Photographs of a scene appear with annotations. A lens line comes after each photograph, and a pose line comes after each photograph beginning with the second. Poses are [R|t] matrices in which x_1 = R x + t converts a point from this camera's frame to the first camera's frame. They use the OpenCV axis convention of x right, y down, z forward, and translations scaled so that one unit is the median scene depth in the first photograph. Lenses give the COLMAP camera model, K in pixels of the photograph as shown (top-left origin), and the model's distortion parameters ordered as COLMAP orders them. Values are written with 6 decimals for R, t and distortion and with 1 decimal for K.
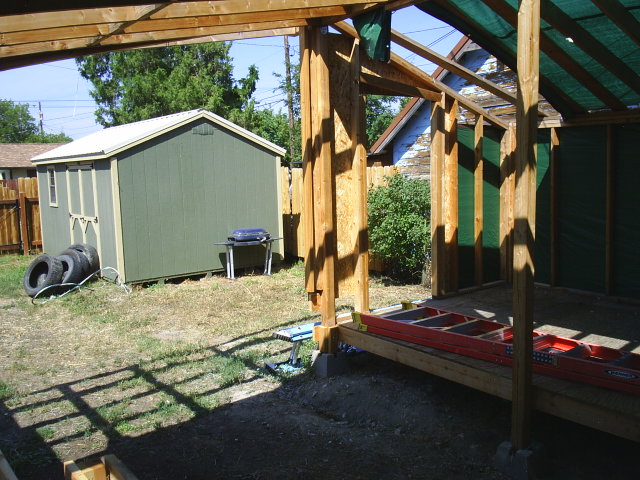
lens RADIAL K [[575.1, 0, 324.5], [0, 575.1, 232.7], [0, 0, 1]] dist [0.112601, -0.260494]
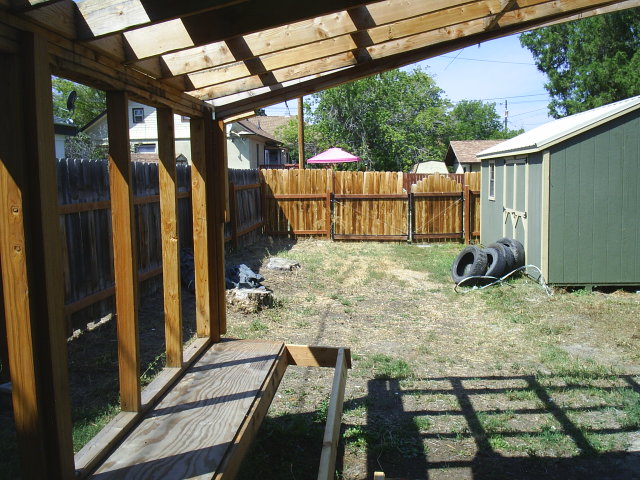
lens RADIAL K [[575.1, 0, 324.5], [0, 575.1, 232.7], [0, 0, 1]] dist [0.112601, -0.260494]
pose [[0.730418, 0.078111, -0.678519, 0.041592], [-0.071928, 0.996712, 0.037312, -0.008540], [0.679202, 0.021551, 0.733635, 0.096516]]
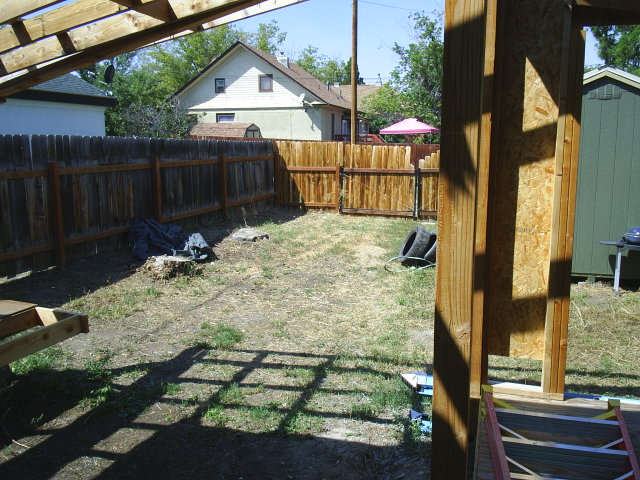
lens RADIAL K [[575.1, 0, 324.5], [0, 575.1, 232.7], [0, 0, 1]] dist [0.112601, -0.260494]
pose [[0.577123, 0.146761, -0.803362, 0.382576], [-0.101418, 0.988985, 0.107814, -0.068264], [0.810336, 0.019253, 0.585650, 0.427201]]
